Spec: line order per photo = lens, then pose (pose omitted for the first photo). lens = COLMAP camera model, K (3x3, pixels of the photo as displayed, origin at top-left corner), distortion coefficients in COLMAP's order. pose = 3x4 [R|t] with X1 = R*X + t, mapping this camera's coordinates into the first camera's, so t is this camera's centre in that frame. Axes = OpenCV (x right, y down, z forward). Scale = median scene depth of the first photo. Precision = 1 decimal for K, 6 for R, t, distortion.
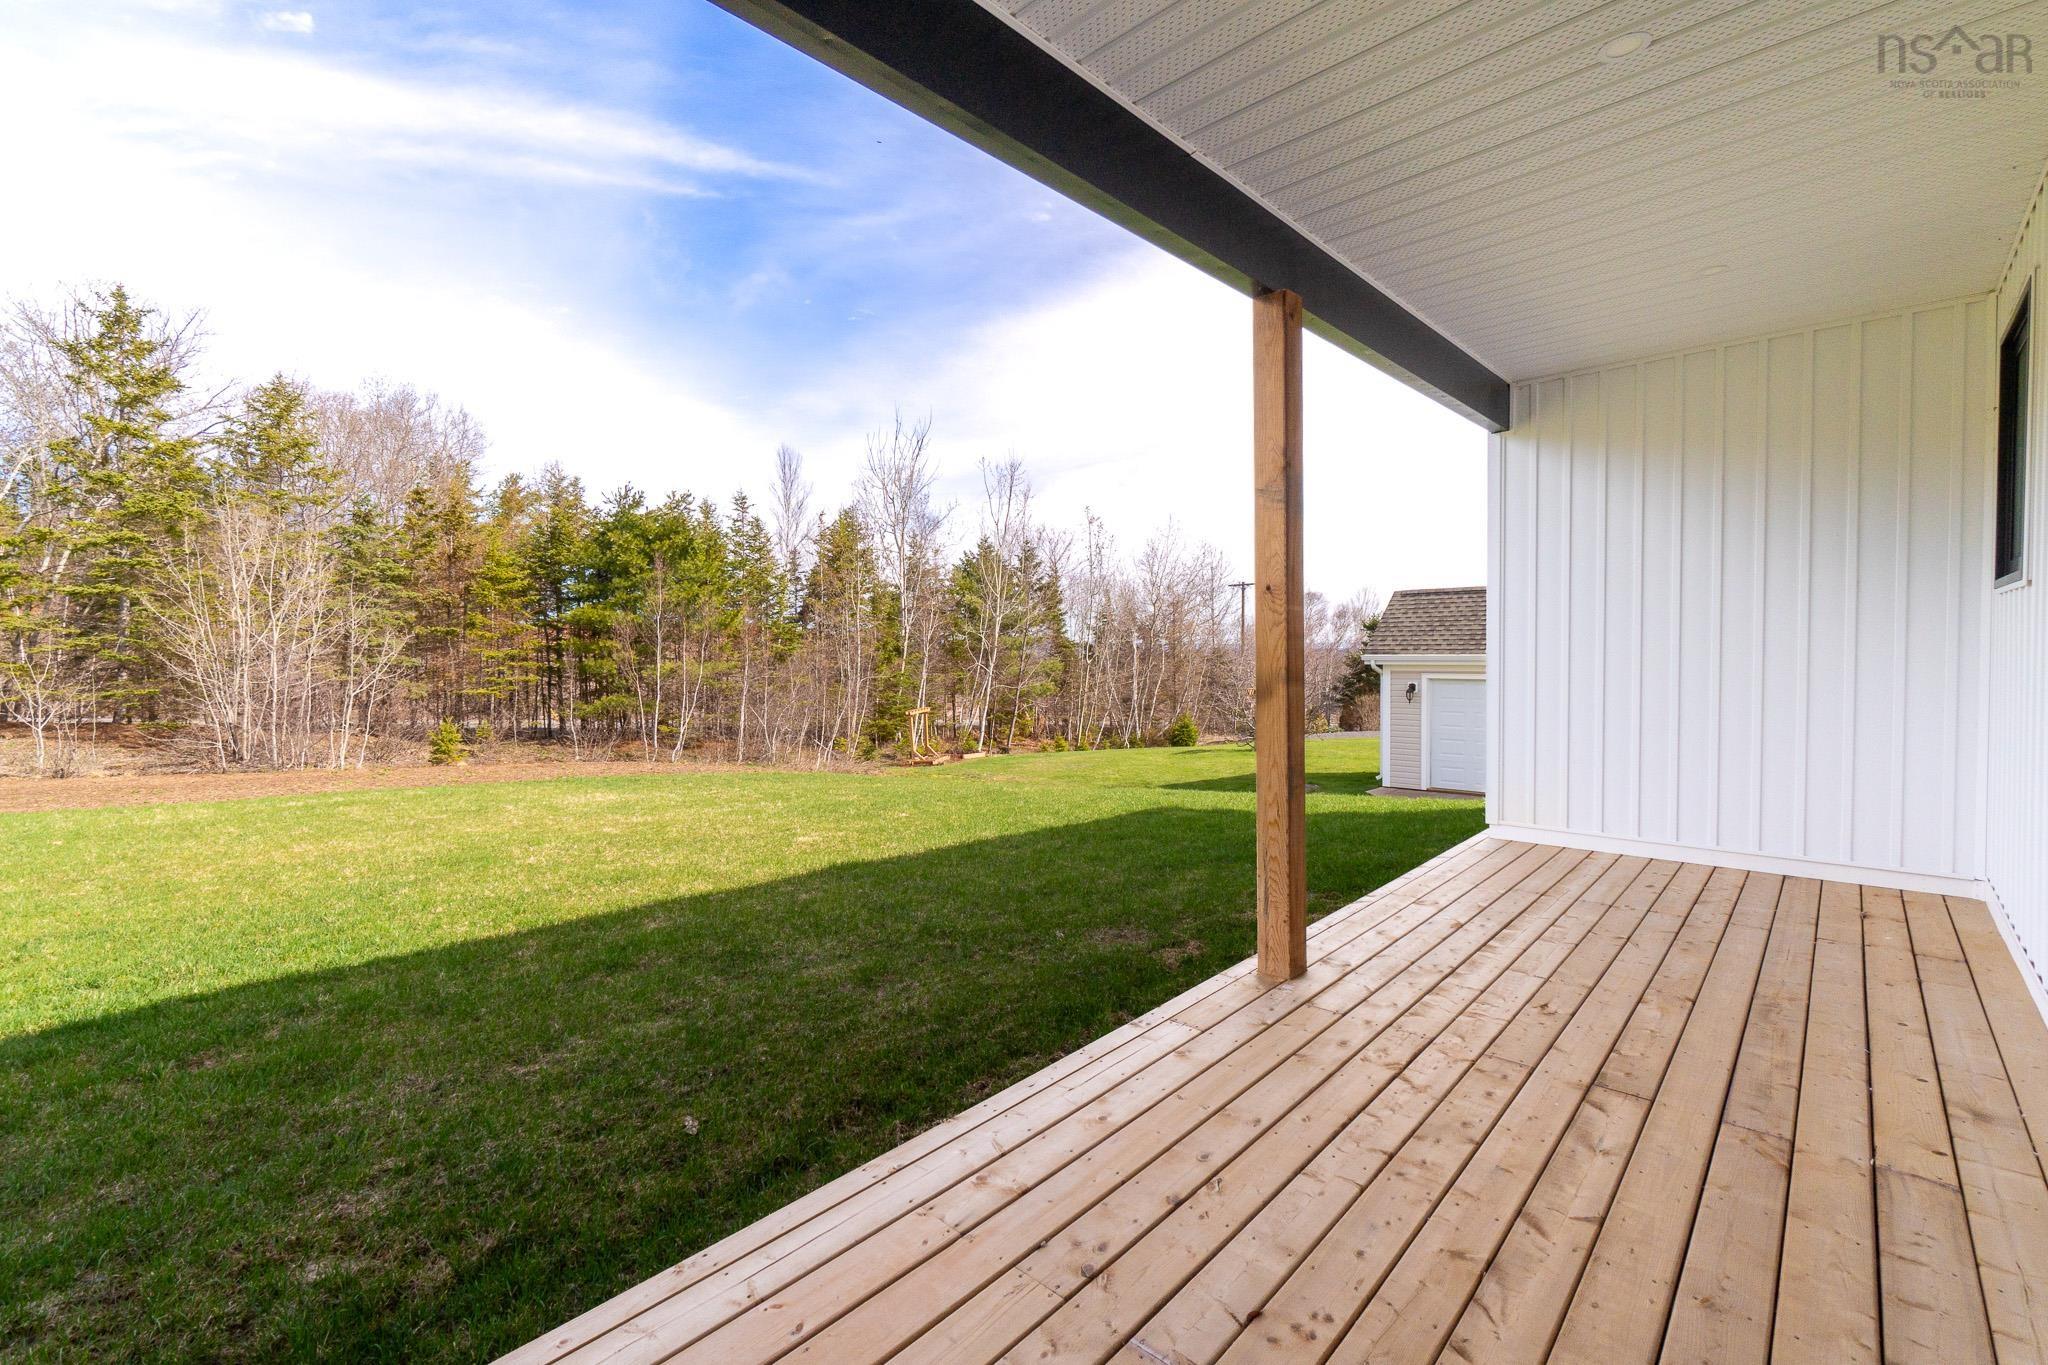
lens RADIAL K [[893.1, 0, 1003.3], [0, 893.1, 680.4], [0, 0, 1]] dist [0.002064, -0.001666]
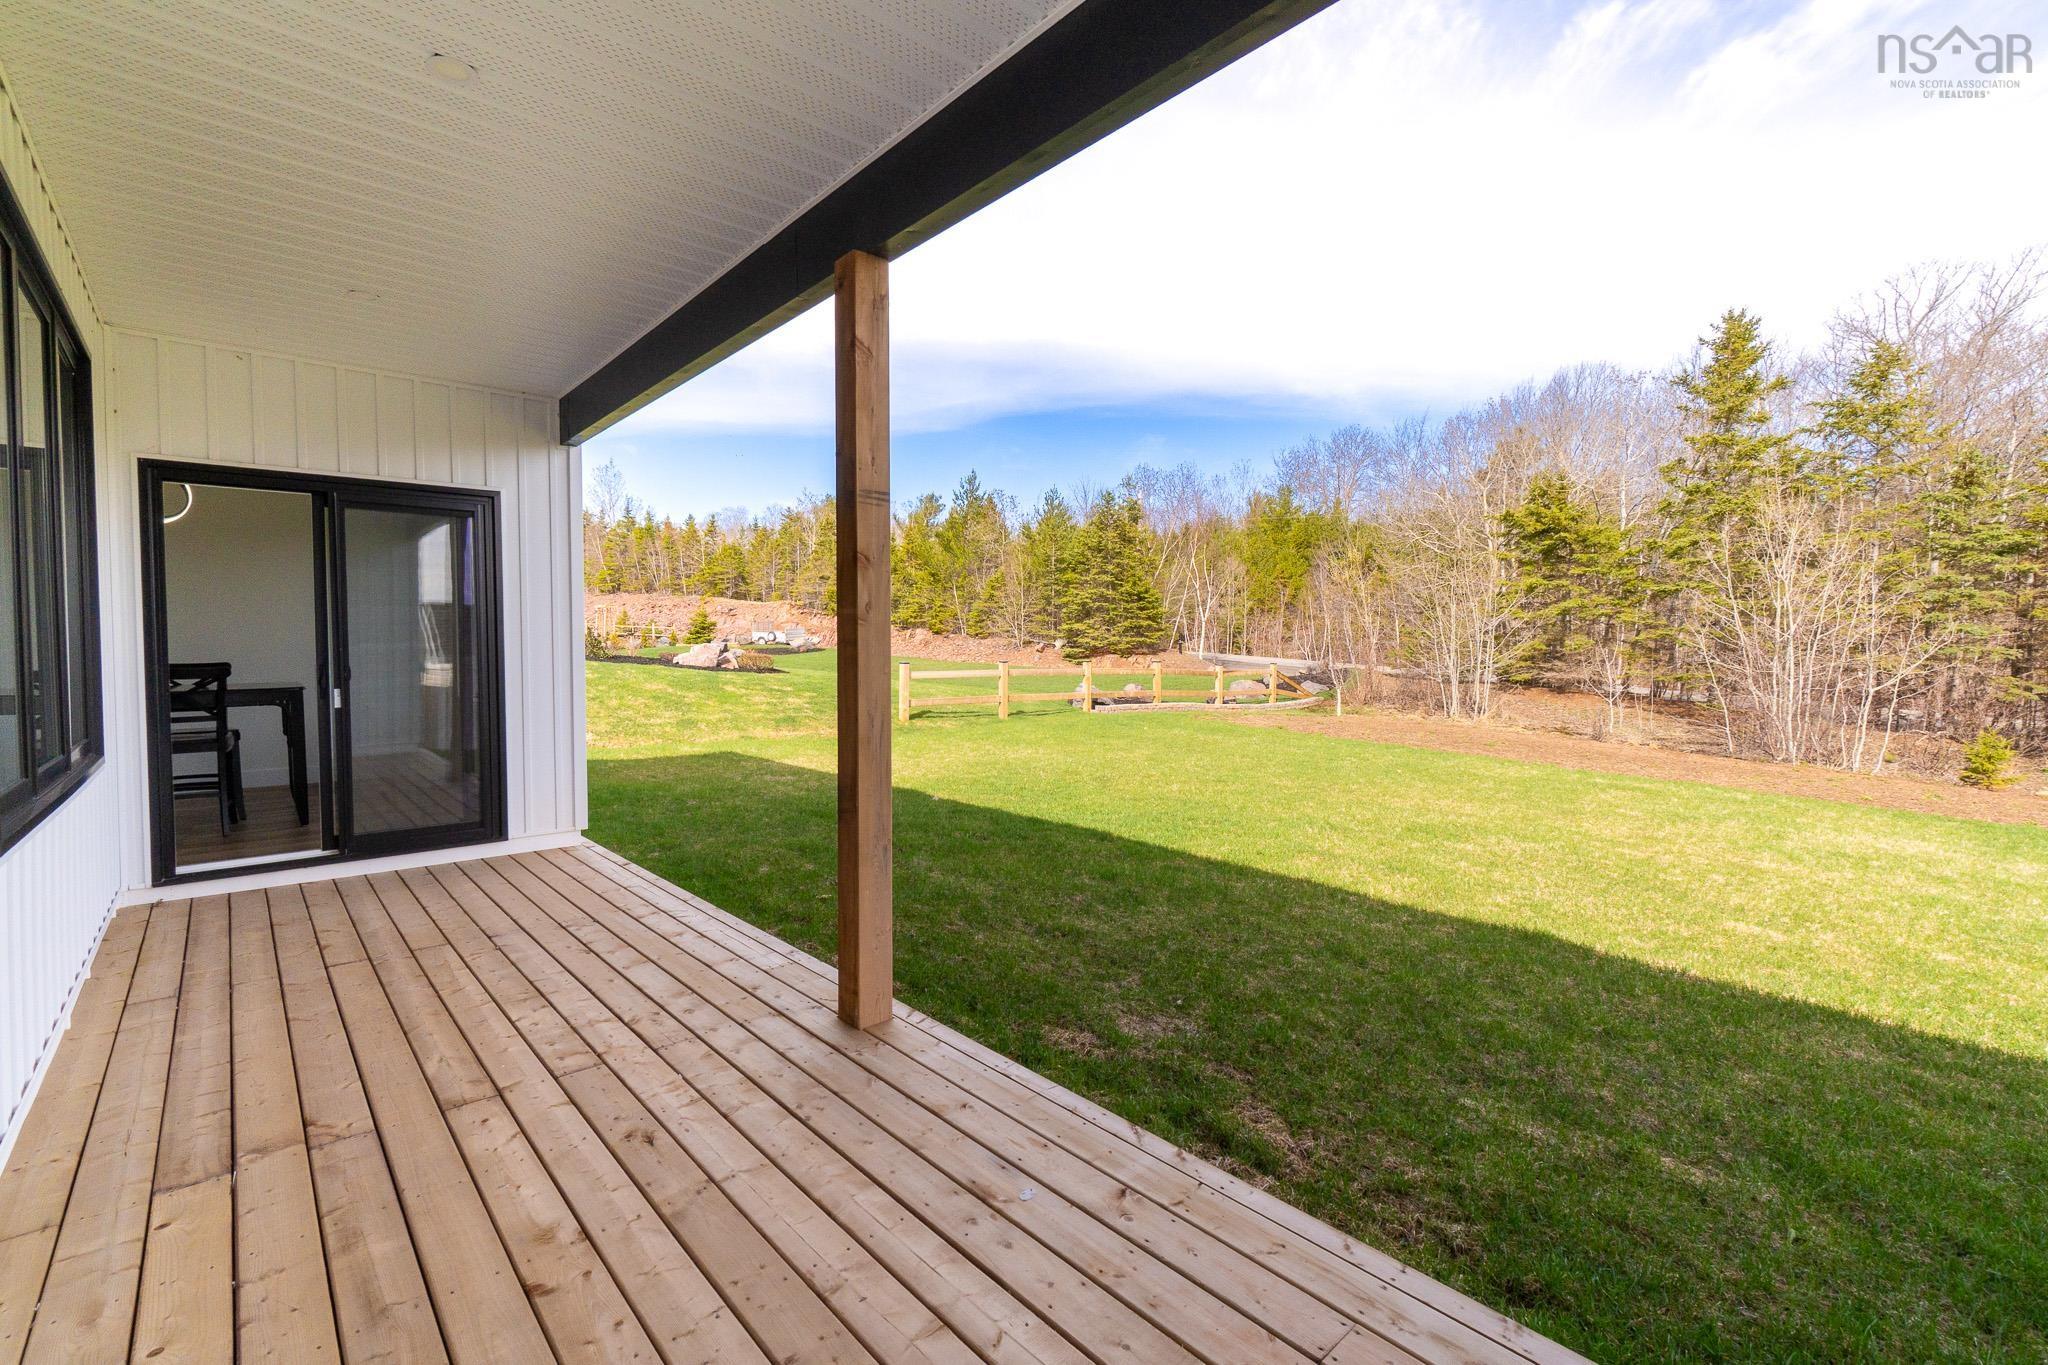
lens RADIAL K [[893.1, 0, 1012.3], [0, 893.1, 684.2], [0, 0, 1]] dist [0.002064, -0.001666]
pose [[-0.089493, 0.054152, -0.994514, 1.309104], [-0.033298, 0.997800, 0.057327, -0.068605], [0.995431, 0.038246, -0.087492, 1.360905]]
